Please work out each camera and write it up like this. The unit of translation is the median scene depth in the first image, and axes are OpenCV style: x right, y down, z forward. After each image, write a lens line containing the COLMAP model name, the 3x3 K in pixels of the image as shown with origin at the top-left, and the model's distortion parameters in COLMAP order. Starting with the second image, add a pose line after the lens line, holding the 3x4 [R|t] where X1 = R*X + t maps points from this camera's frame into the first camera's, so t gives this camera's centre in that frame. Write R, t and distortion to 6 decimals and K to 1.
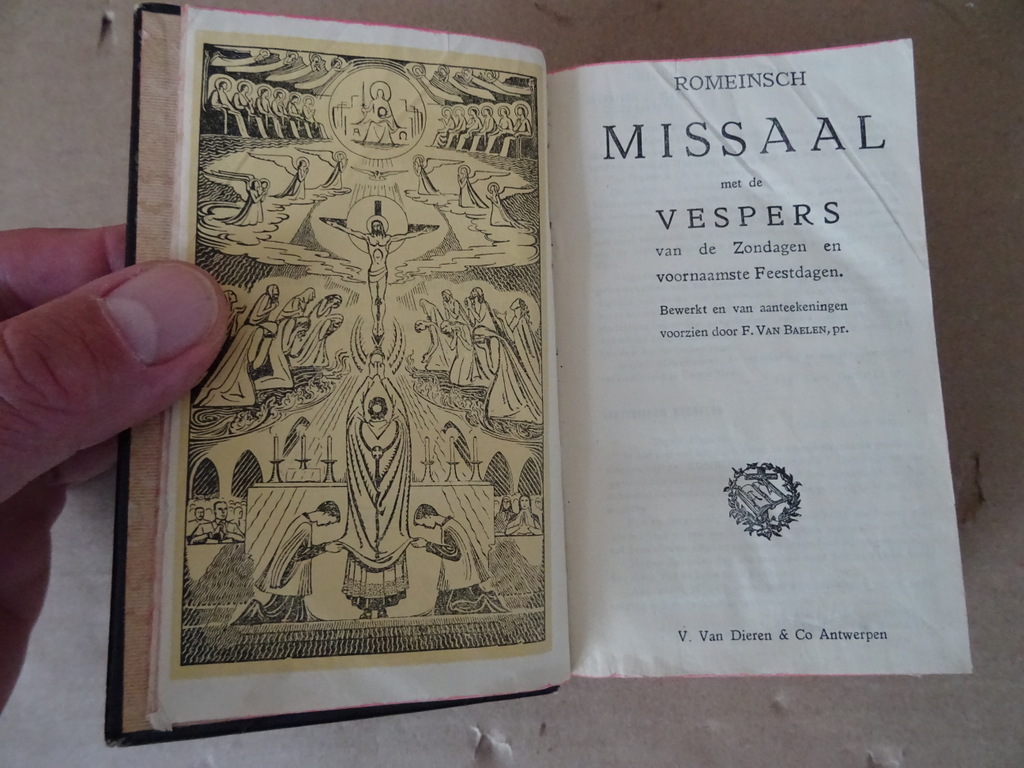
lens RADIAL K [[726.7, 0, 515.1], [0, 726.7, 382.1], [0, 0, 1]] dist [-0.004931, -0.010666]
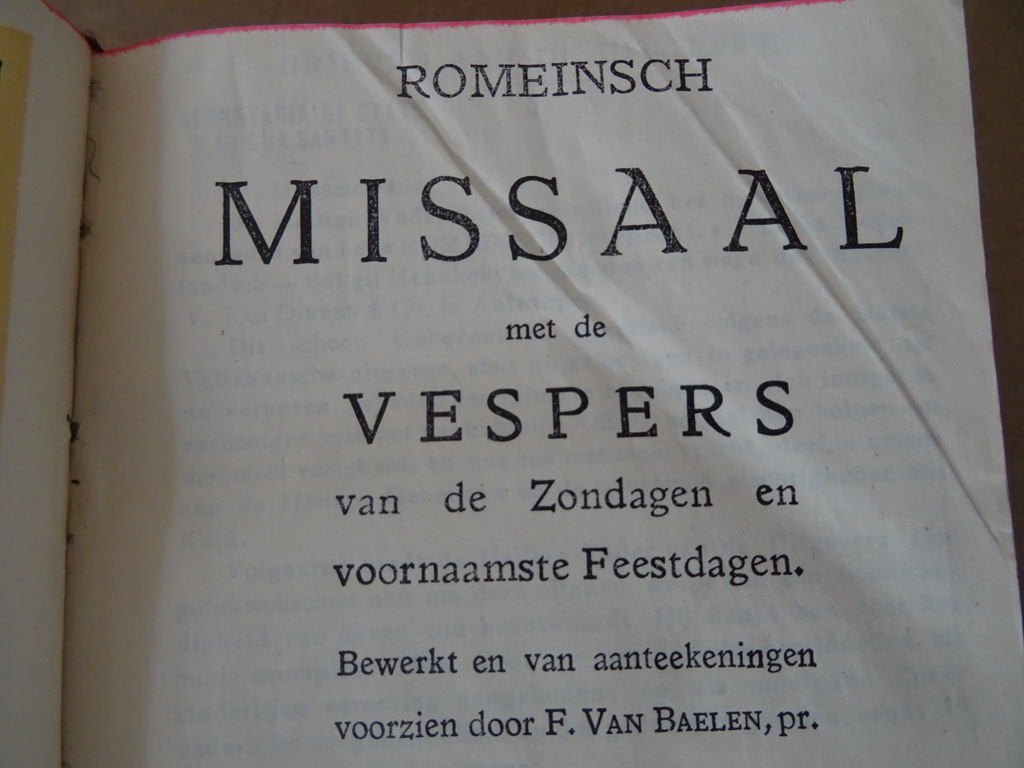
lens RADIAL K [[726.7, 0, 513.1], [0, 726.7, 385.1], [0, 0, 1]] dist [-0.004931, -0.010666]
pose [[0.998704, 0.001602, 0.050872, 0.277372], [-0.000369, 0.999706, -0.024241, -0.240880], [-0.050896, 0.024191, 0.998411, 0.619269]]
